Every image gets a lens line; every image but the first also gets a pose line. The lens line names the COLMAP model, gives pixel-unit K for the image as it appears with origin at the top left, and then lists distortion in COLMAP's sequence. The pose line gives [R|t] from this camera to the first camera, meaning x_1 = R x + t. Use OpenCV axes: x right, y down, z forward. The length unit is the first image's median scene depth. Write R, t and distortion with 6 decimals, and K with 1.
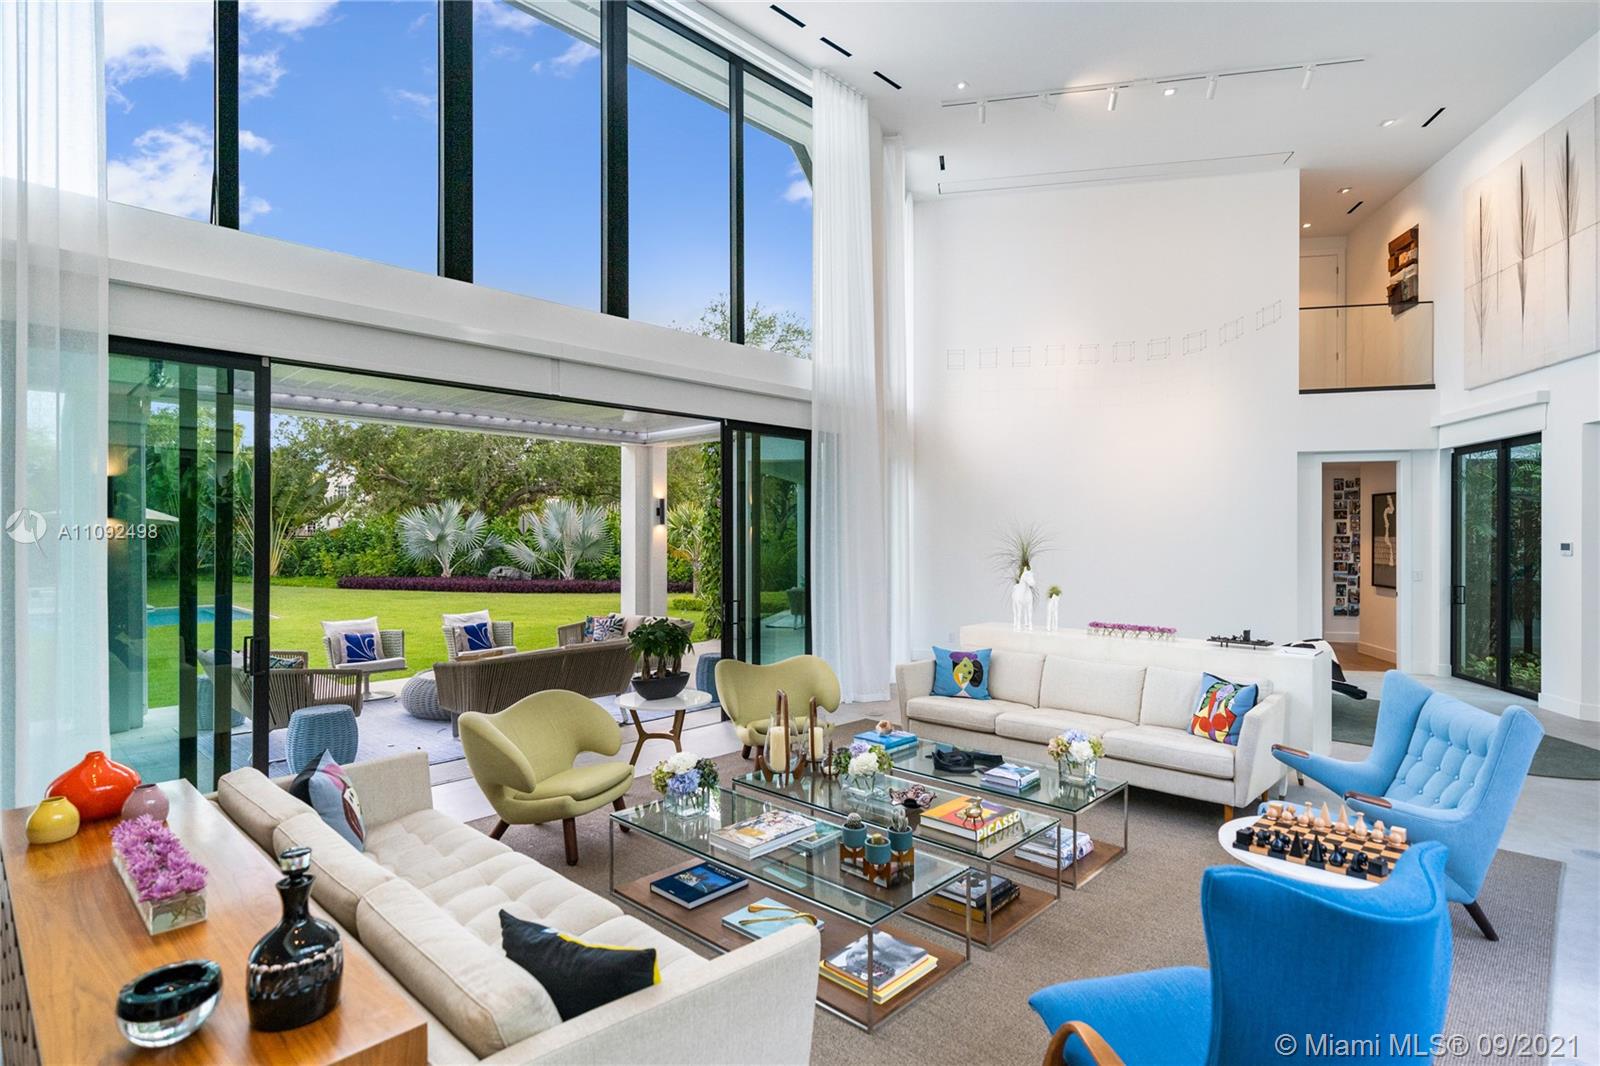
lens RADIAL K [[808.6, 0, 839.4], [0, 808.6, 536.6], [0, 0, 1]] dist [0.006007, -0.002904]
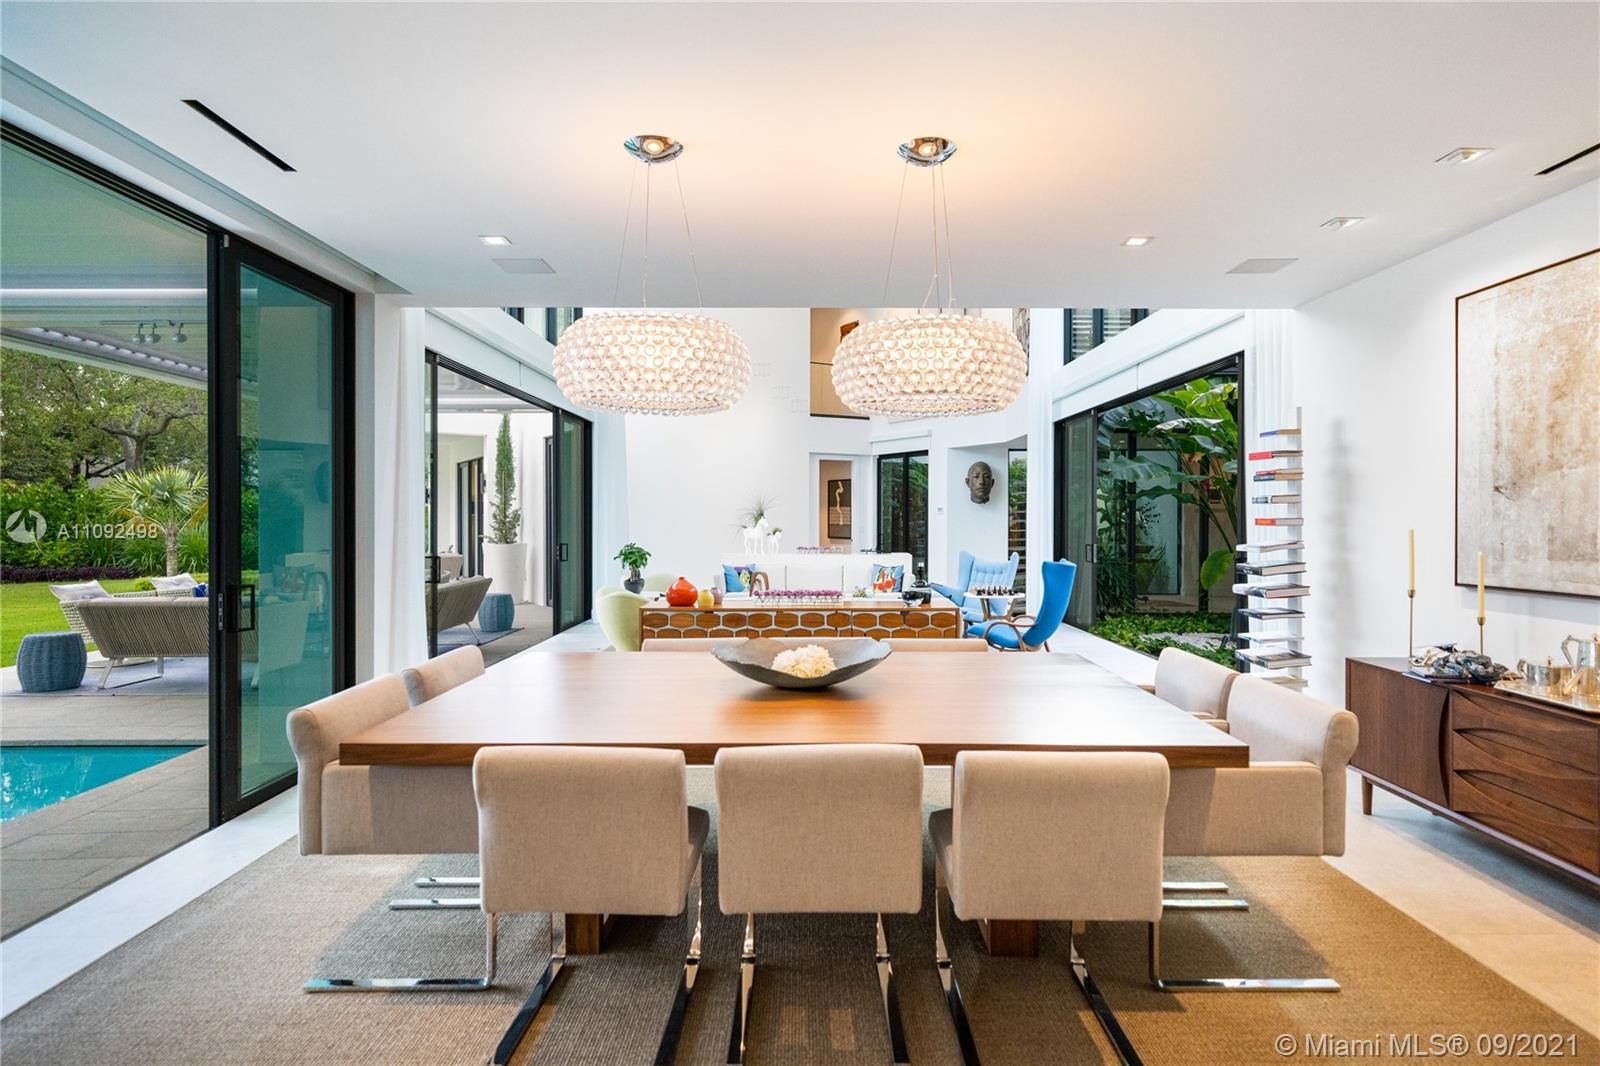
lens RADIAL K [[870.4, 0, 825.8], [0, 870.4, 524.2], [0, 0, 1]] dist [0.001879, 0.000542]
pose [[0.720520, -0.004278, 0.693421, -0.730623], [0.002065, 0.999990, 0.004024, 0.036991], [-0.693431, -0.001467, 0.720521, -0.314791]]
